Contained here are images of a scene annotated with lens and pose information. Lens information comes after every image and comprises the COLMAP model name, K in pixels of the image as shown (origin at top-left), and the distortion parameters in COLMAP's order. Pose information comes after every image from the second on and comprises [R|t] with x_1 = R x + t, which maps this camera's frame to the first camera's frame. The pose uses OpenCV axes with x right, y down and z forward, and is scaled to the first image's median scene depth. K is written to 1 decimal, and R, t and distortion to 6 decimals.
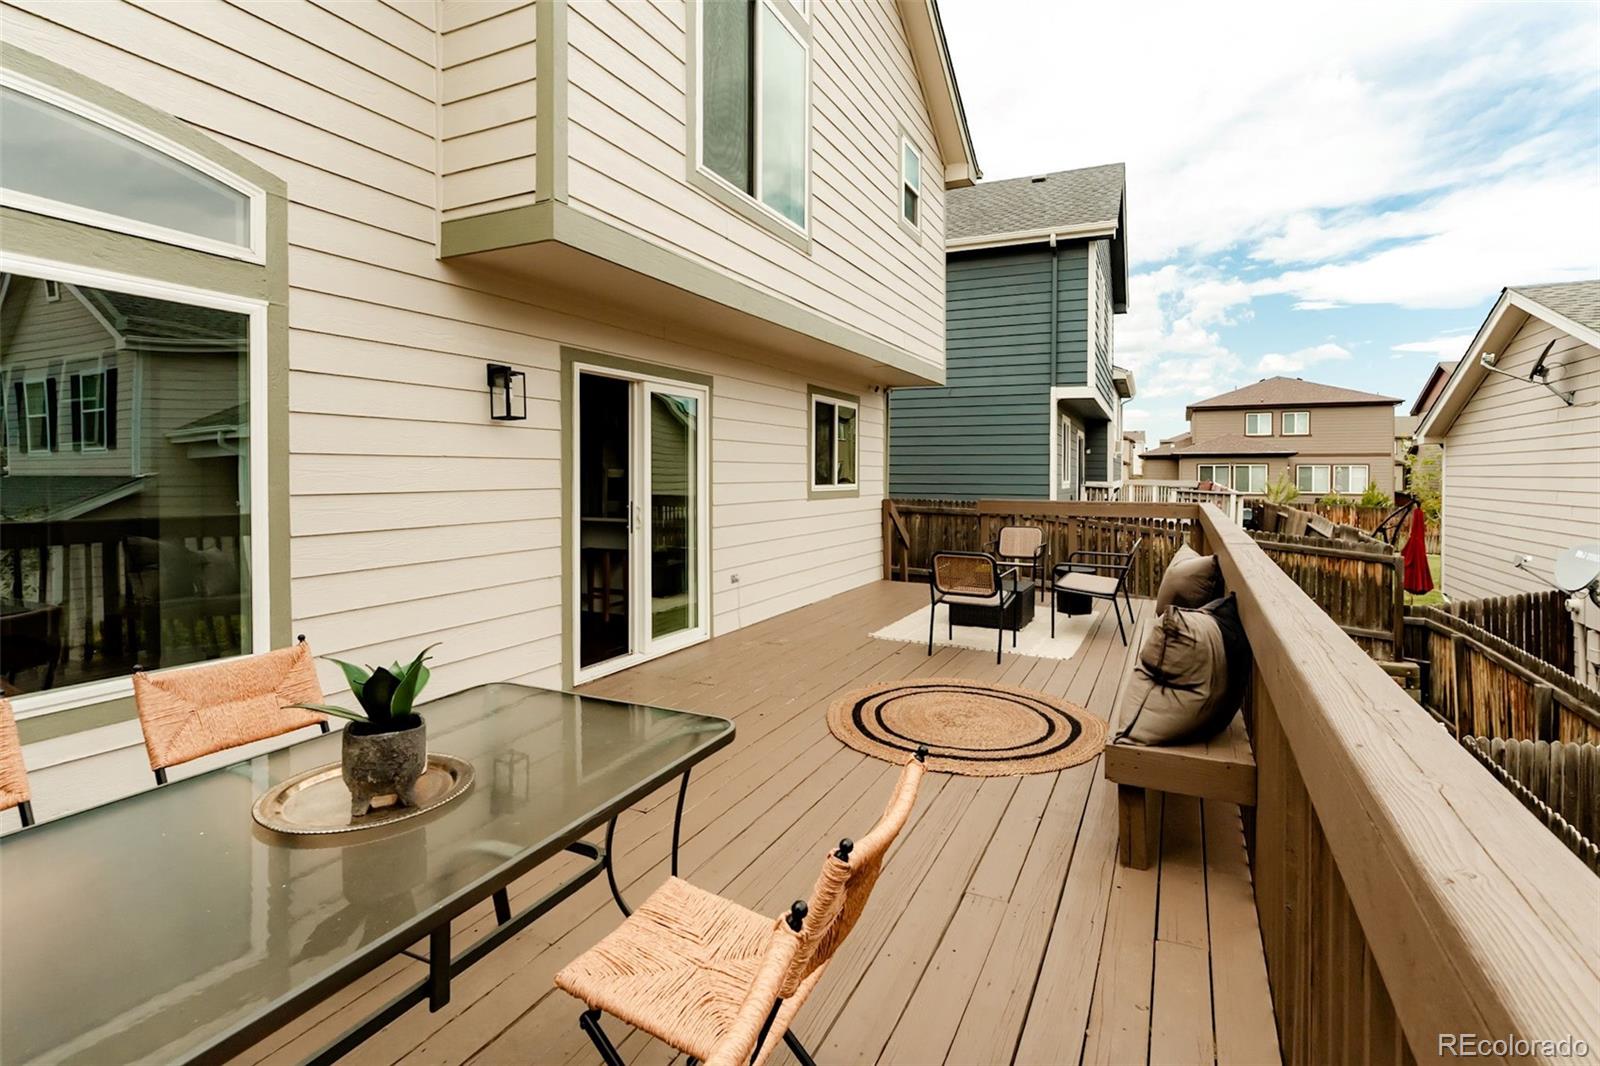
lens RADIAL K [[749.2, 0, 805.7], [0, 749.2, 478.2], [0, 0, 1]] dist [0.005207, 0.000518]
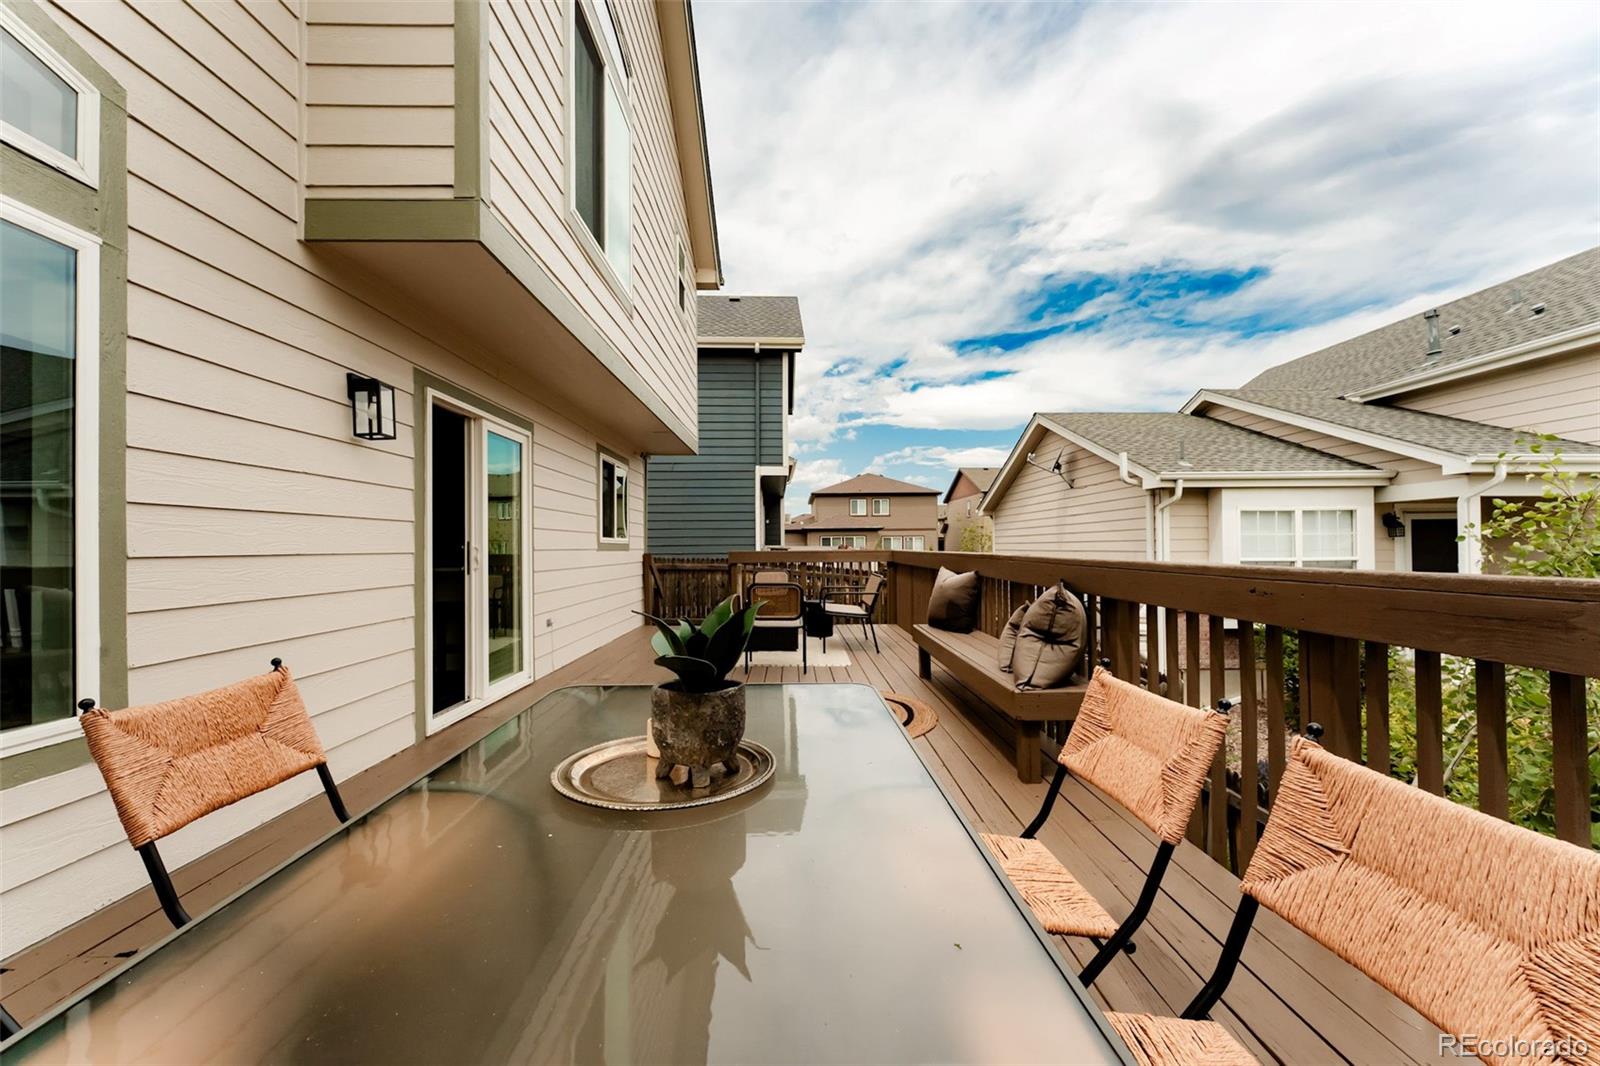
lens RADIAL K [[639.5, 0, 791.1], [0, 639.5, 537.2], [0, 0, 1]] dist [0.003955, -0.000268]
pose [[0.895842, -0.003853, 0.444356, -0.256233], [0.014710, 0.999671, -0.020989, 0.055188], [-0.444129, 0.025339, 0.895604, 0.089050]]
